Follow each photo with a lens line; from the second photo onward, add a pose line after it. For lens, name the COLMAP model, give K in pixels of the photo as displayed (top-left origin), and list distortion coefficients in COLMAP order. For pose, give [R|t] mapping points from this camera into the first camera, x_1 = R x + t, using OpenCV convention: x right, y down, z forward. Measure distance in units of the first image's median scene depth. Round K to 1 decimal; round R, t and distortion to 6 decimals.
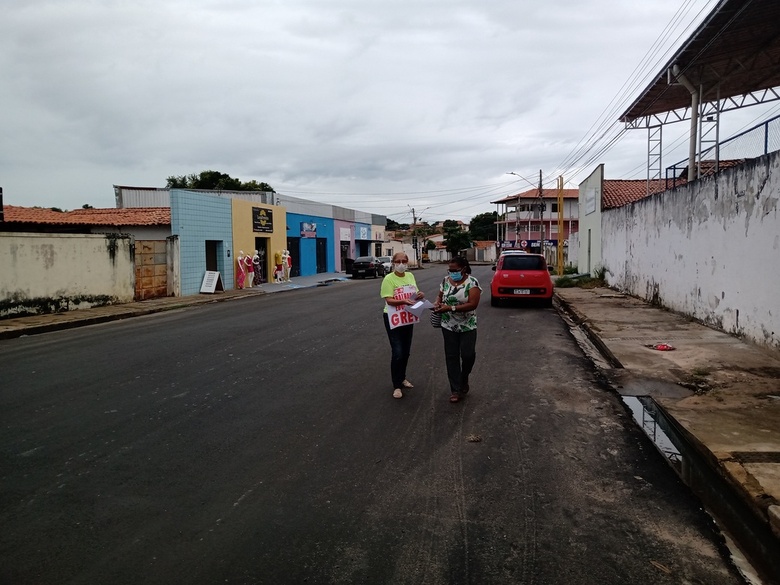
lens RADIAL K [[605.7, 0, 390.0], [0, 605.7, 292.5], [0, 0, 1]] dist [0.084594, -0.189214]
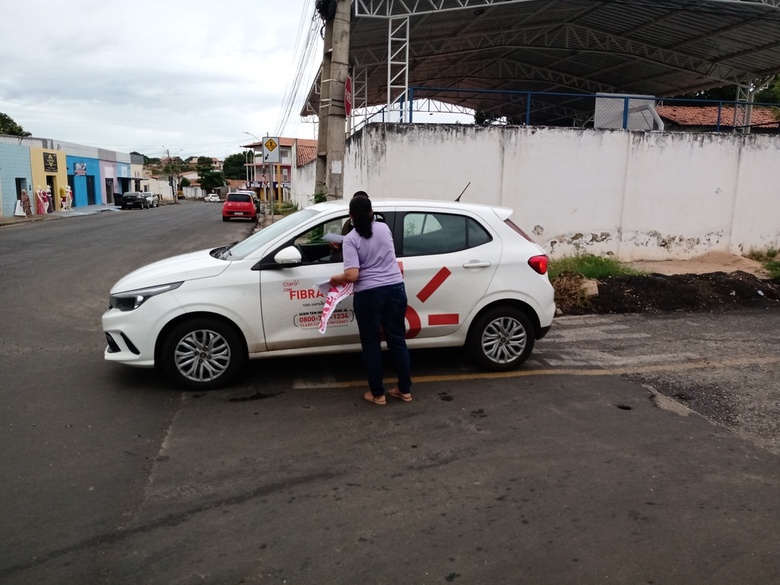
lens RADIAL K [[605.7, 0, 390.0], [0, 605.7, 292.5], [0, 0, 1]] dist [0.084594, -0.189214]
pose [[0.925941, -0.036874, 0.375864, -0.022285], [-0.000343, 0.995140, 0.098473, 0.018616], [-0.377669, -0.091309, 0.921428, -0.312592]]
